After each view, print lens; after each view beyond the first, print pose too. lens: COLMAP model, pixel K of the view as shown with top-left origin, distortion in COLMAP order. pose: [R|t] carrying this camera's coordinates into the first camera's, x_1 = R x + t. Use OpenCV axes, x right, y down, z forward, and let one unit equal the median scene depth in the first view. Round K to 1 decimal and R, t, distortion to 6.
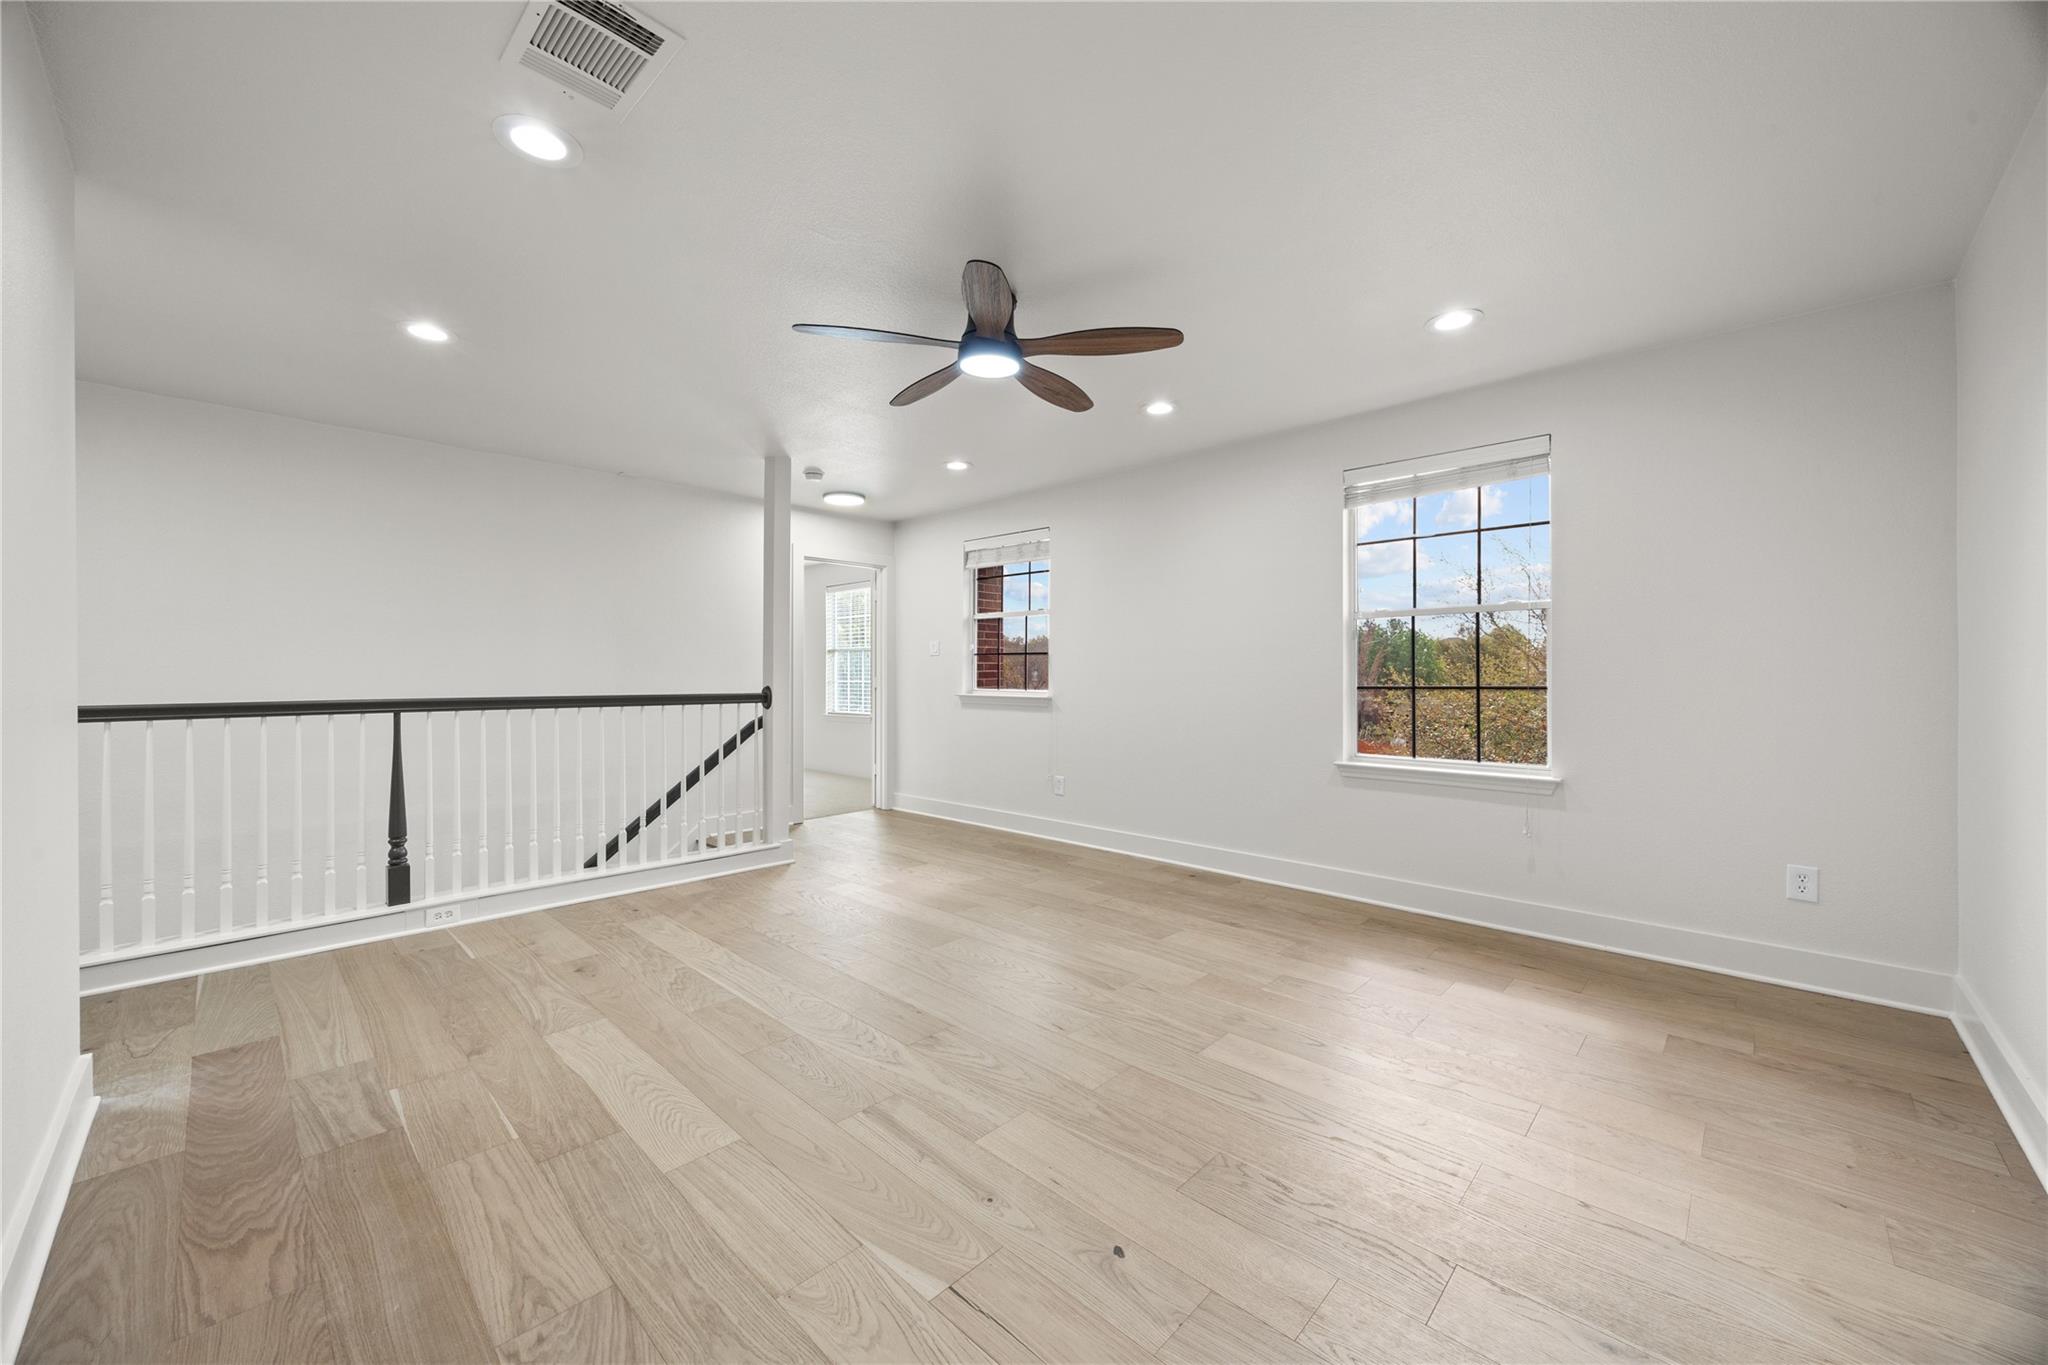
lens RADIAL K [[765.1, 0, 1024.0], [0, 765.1, 682.5], [0, 0, 1]] dist [-0.014047, 0.000080]
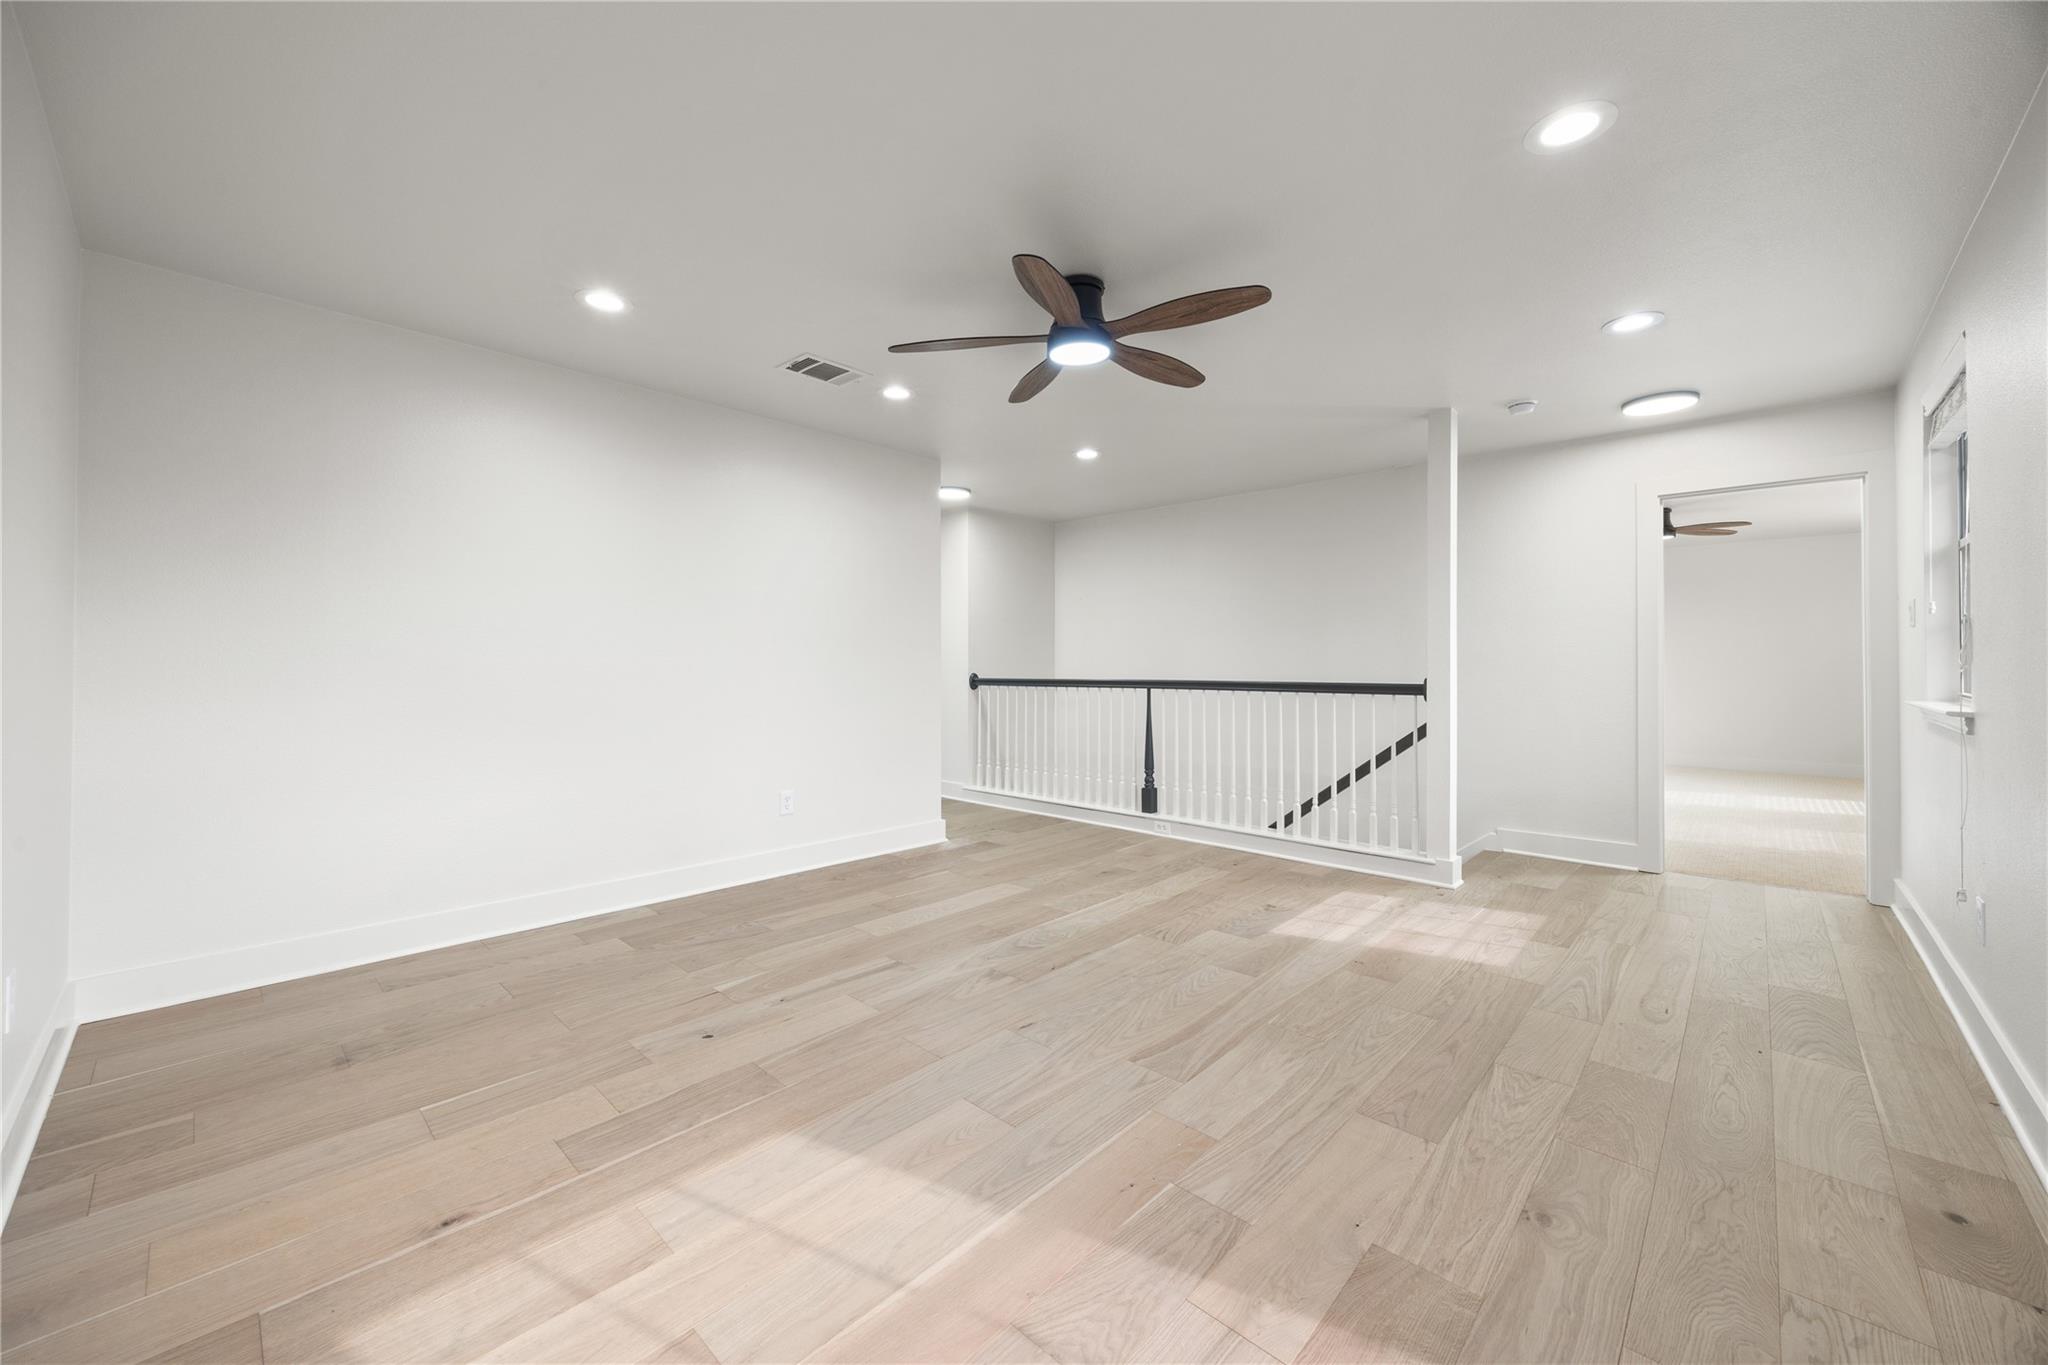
lens RADIAL K [[788.8, 0, 1024.0], [0, 788.8, 682.5], [0, 0, 1]] dist [-0.000646, 0.000031]
pose [[0.016388, 0.026426, -0.999516, 0.774030], [-0.011347, 0.999591, 0.026242, -0.012177], [0.999801, 0.010912, 0.016681, 0.719600]]
